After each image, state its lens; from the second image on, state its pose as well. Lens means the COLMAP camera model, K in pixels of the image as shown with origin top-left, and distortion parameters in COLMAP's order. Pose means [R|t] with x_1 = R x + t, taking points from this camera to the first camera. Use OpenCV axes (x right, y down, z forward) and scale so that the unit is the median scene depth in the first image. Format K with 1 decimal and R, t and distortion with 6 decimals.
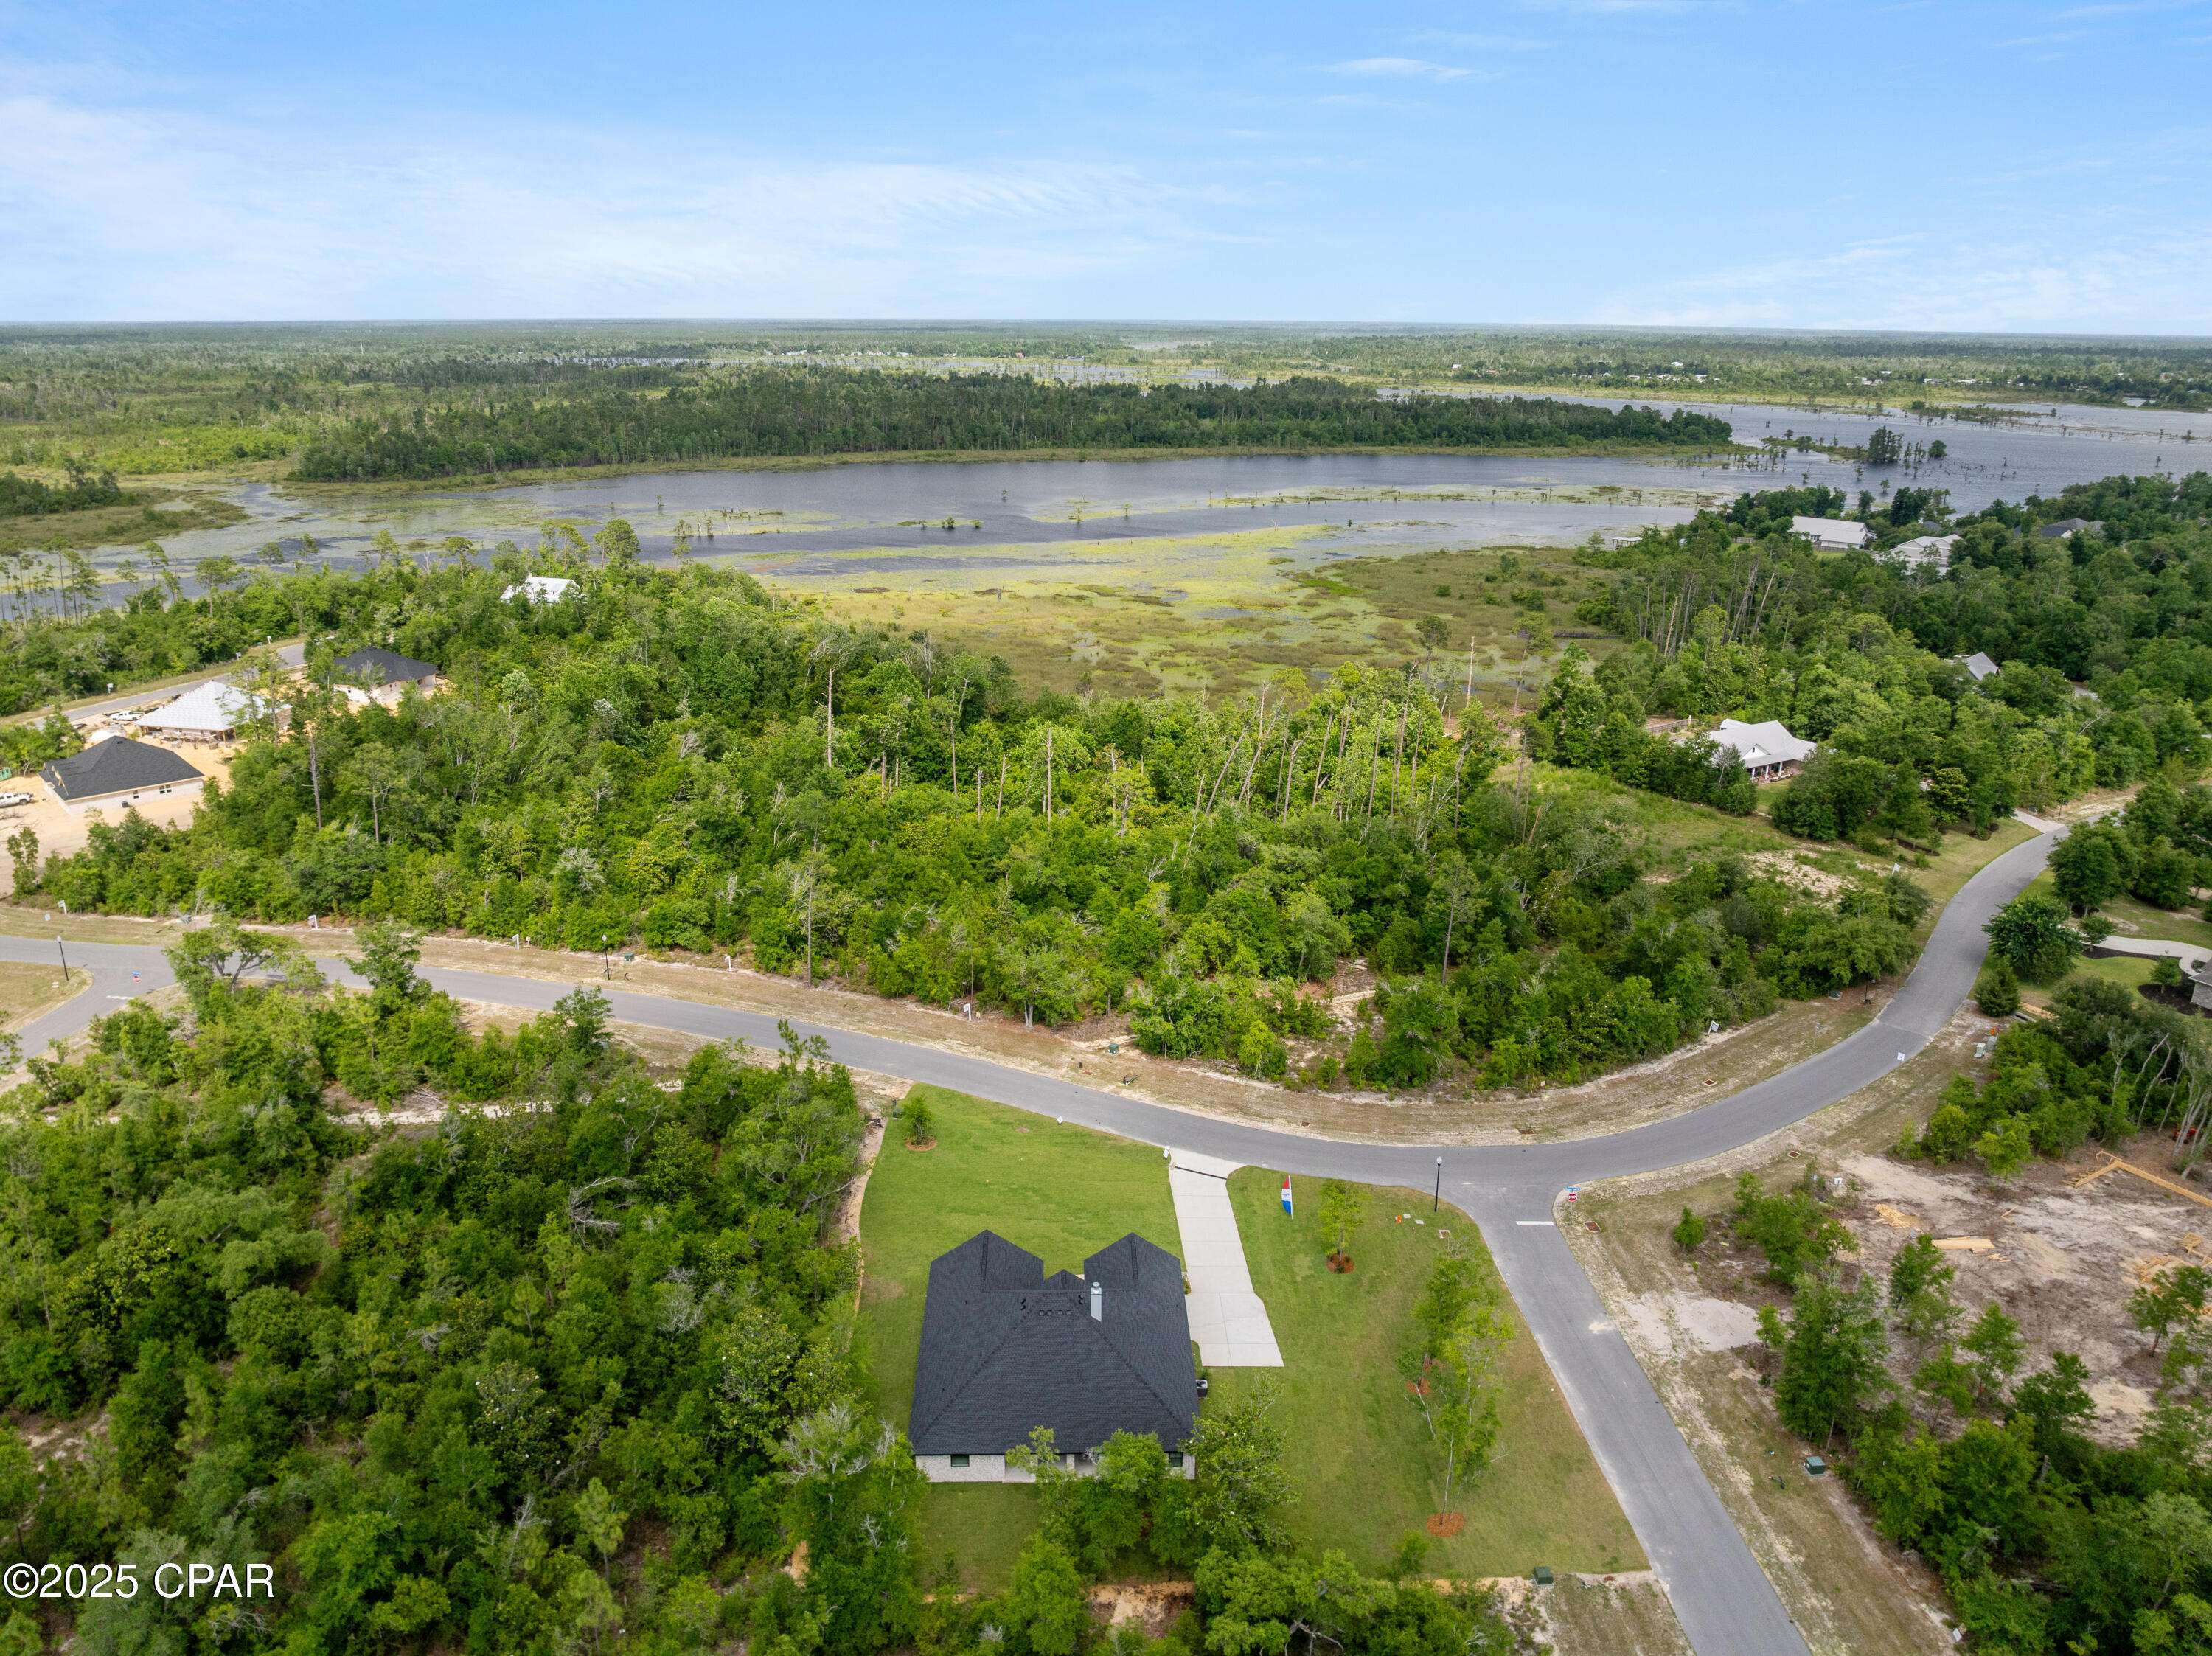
lens RADIAL K [[1557.5, 0, 1106.0], [0, 1557.5, 828.0], [0, 0, 1]] dist [-0.038593, 0.009443]
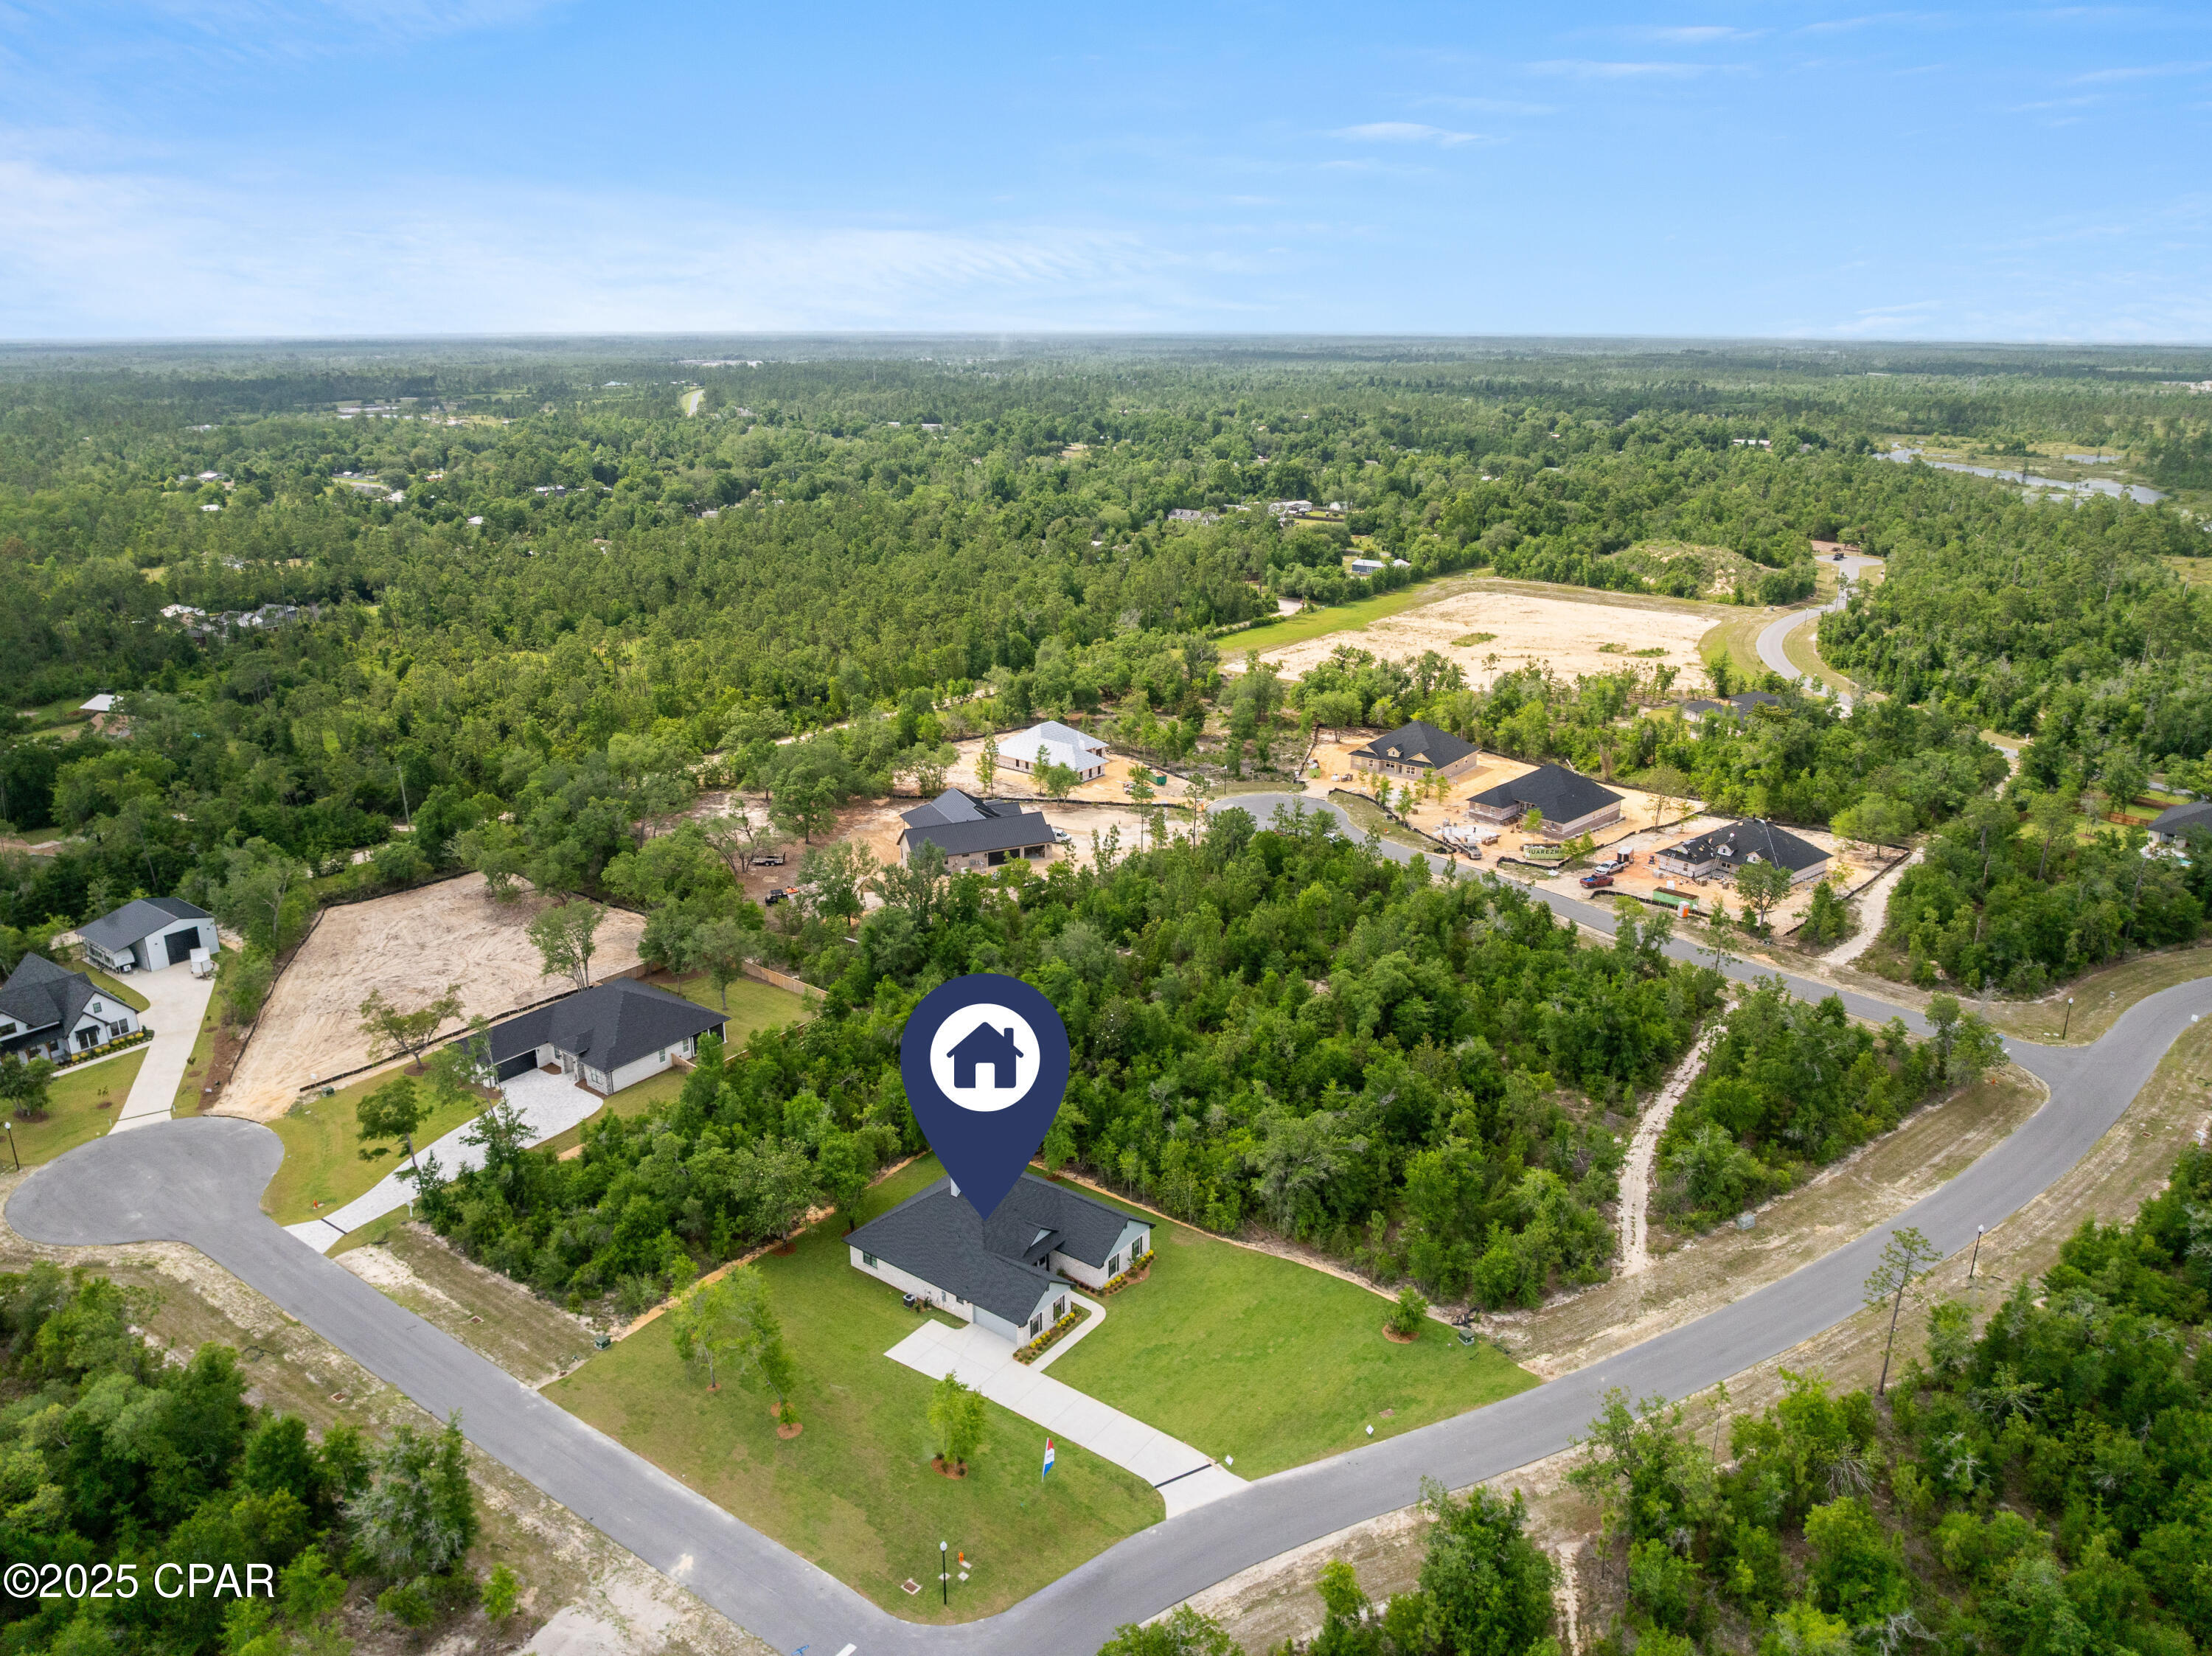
lens RADIAL K [[1576.3, 0, 1109.2], [0, 1576.3, 800.8], [0, 0, 1]] dist [-0.031961, -0.004597]
pose [[-0.621699, 0.223686, -0.750636, 0.111429], [-0.253034, 0.849609, 0.462750, -0.081981], [0.741258, 0.477628, -0.471601, 0.207482]]
